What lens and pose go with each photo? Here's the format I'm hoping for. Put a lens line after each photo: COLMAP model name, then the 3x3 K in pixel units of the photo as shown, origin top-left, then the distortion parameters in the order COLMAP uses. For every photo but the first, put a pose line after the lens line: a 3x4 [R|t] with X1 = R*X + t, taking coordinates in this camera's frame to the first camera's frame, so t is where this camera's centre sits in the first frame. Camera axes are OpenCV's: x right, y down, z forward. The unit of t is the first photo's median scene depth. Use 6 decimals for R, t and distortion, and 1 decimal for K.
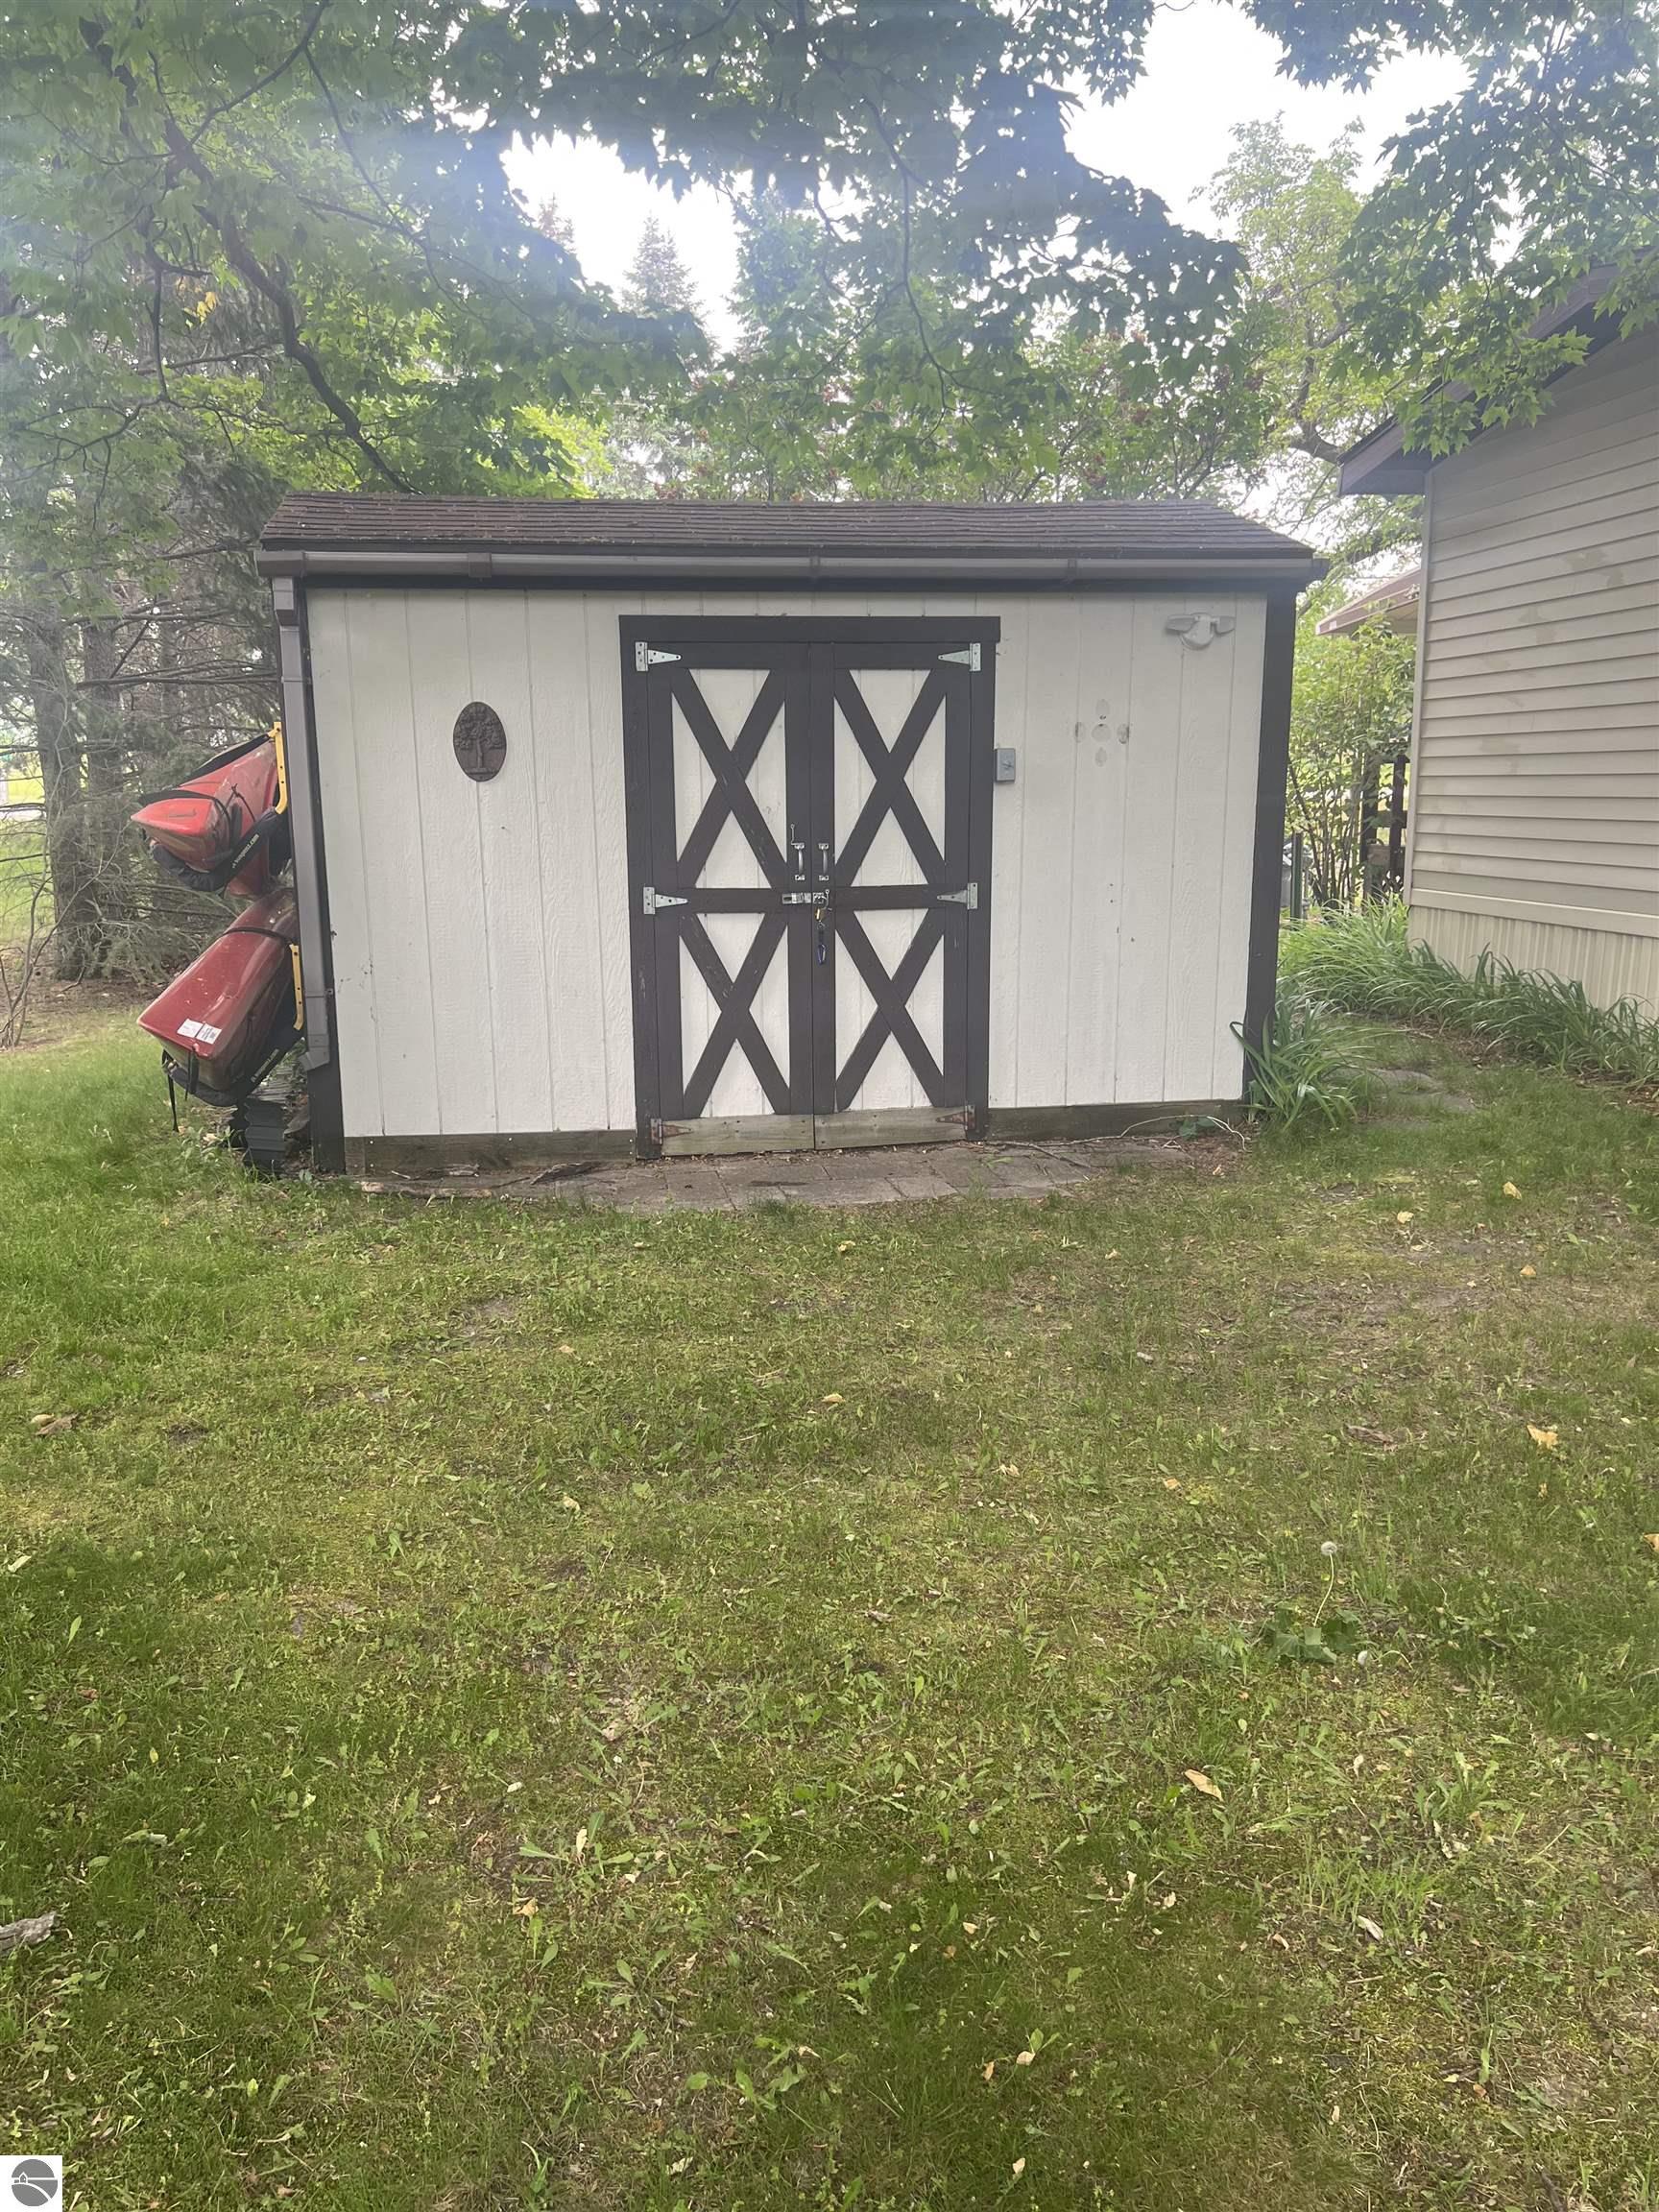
lens RADIAL K [[1654.7, 0, 827.2], [0, 1654.7, 1184.5], [0, 0, 1]] dist [0.045962, -0.071546]
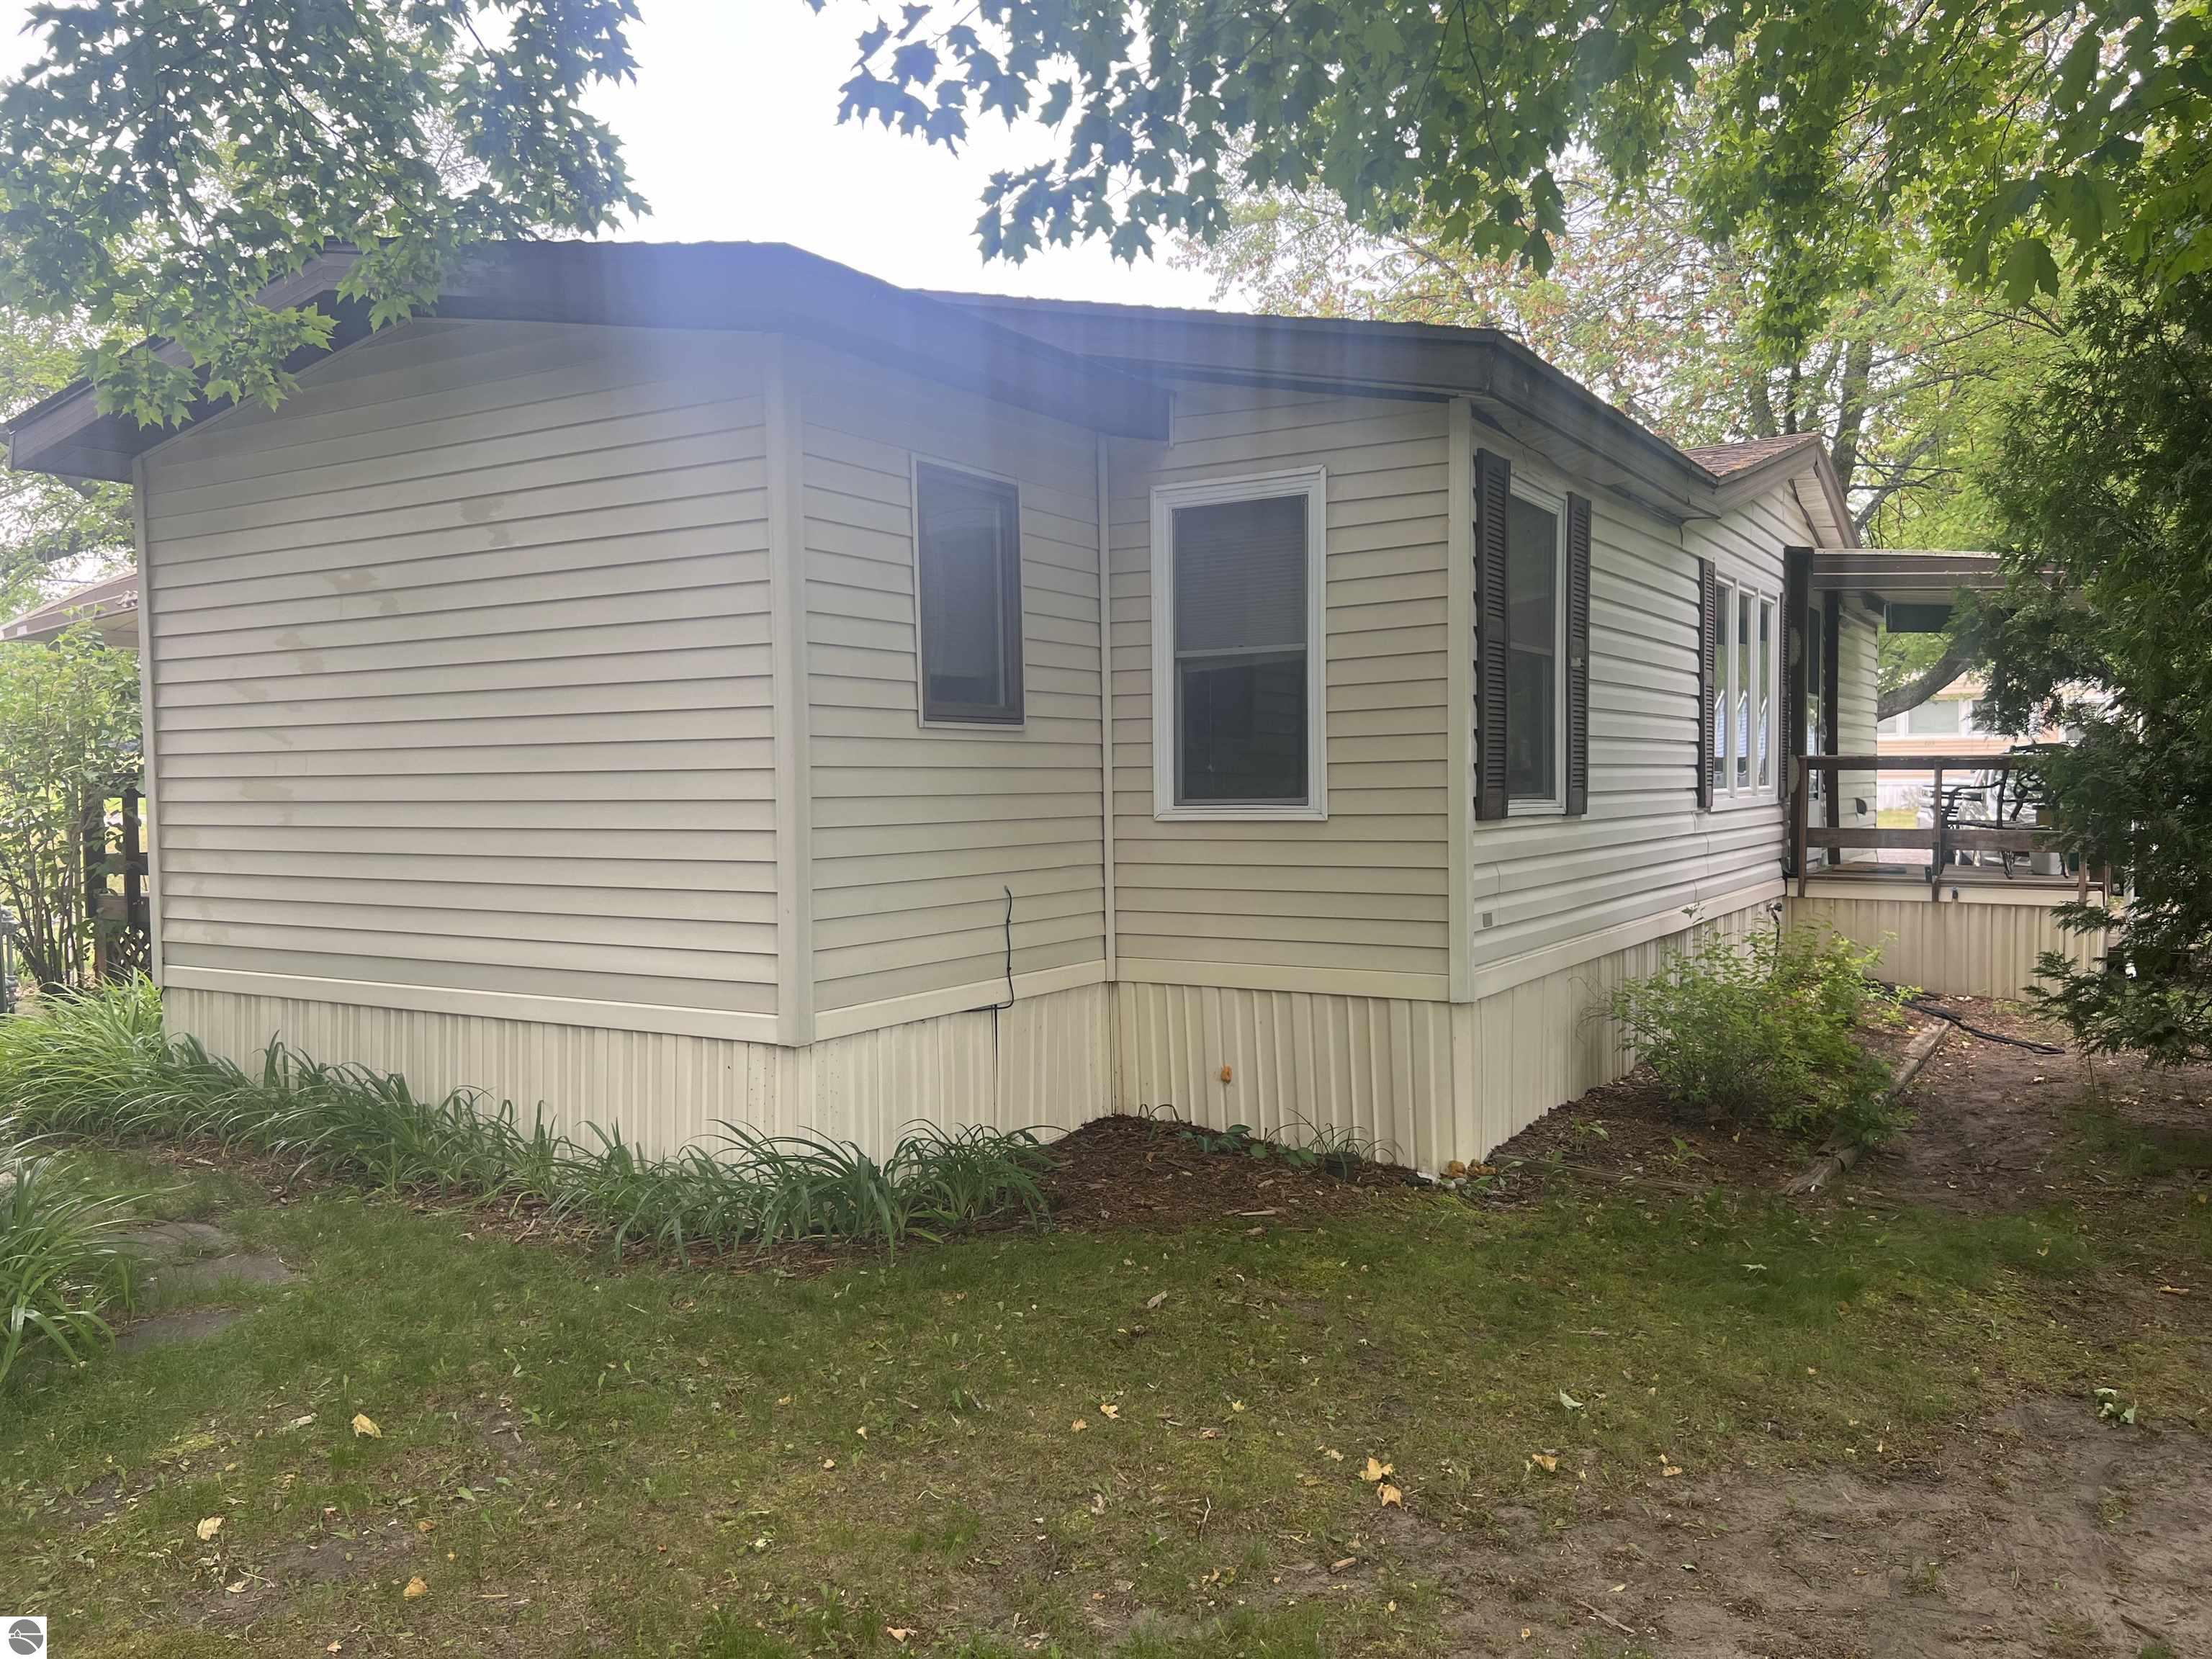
lens RADIAL K [[1684.0, 0, 1081.6], [0, 1684.0, 816.4], [0, 0, 1]] dist [0.048665, -0.055911]
pose [[0.672543, -0.009777, 0.739993, 0.067928], [0.174888, 0.973691, -0.146083, -0.067929], [-0.719097, 0.227663, 0.656559, 0.198065]]
